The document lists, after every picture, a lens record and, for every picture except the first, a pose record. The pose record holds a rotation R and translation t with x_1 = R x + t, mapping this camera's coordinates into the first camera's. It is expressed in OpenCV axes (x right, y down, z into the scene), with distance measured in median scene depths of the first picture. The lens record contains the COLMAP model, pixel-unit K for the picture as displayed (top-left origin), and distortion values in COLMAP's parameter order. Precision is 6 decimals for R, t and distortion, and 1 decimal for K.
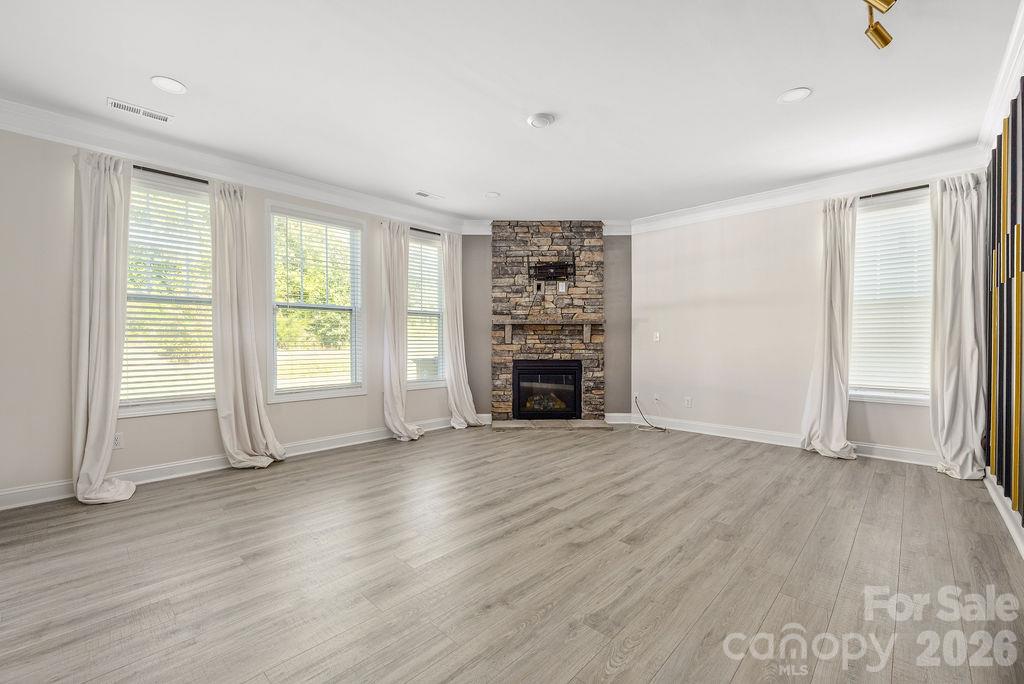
lens RADIAL K [[418.7, 0, 506.5], [0, 418.7, 352.0], [0, 0, 1]] dist [-0.008467, -0.003254]
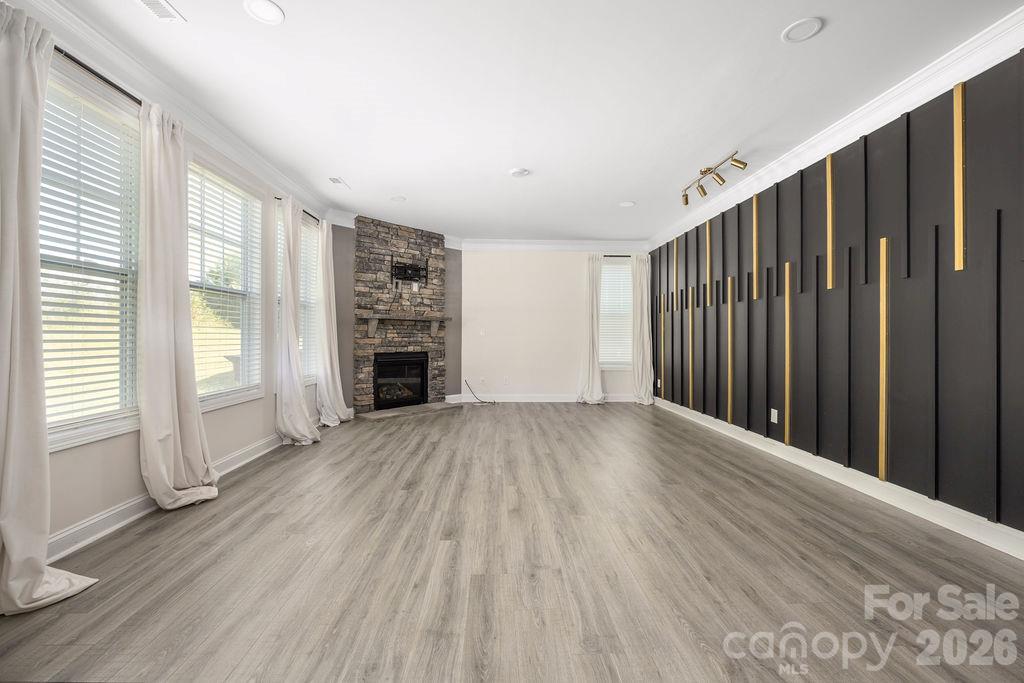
lens RADIAL K [[418.7, 0, 514.8], [0, 418.7, 335.5], [0, 0, 1]] dist [-0.008467, -0.003254]
pose [[0.677770, 0.005976, 0.735250, -0.511178], [0.011588, 0.999756, -0.018808, -0.001150], [-0.735183, 0.021268, 0.677535, 0.045940]]
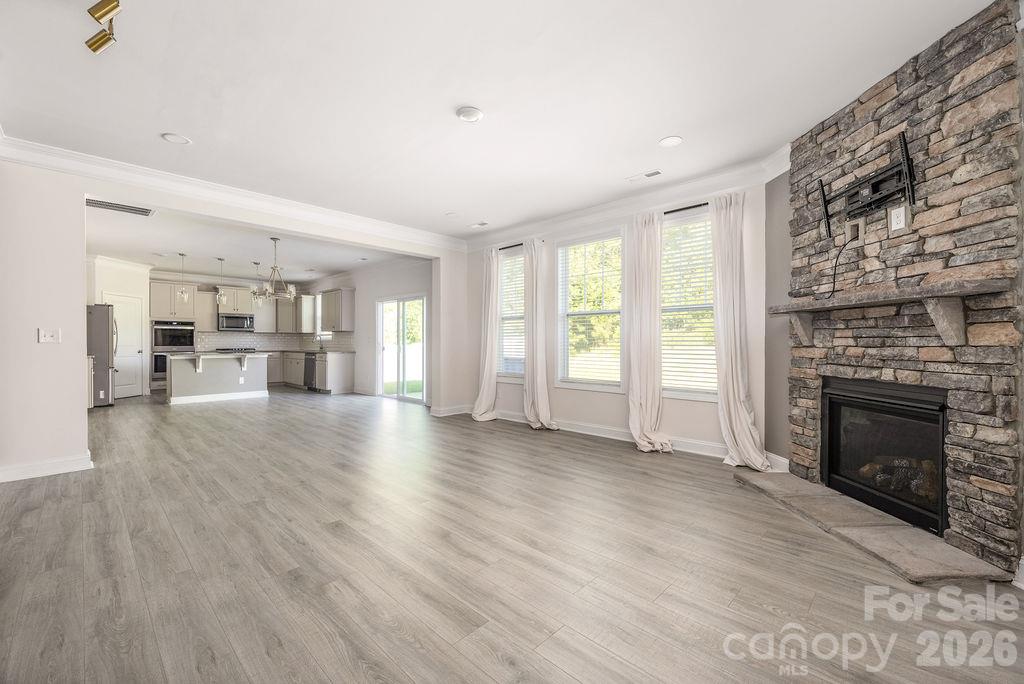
lens RADIAL K [[418.7, 0, 510.1], [0, 418.7, 348.5], [0, 0, 1]] dist [-0.008467, -0.003254]
pose [[-0.000969, 0.015058, -0.999886, 0.570581], [-0.022803, 0.999626, 0.015076, -0.015774], [0.999740, 0.022815, -0.000625, 0.595882]]
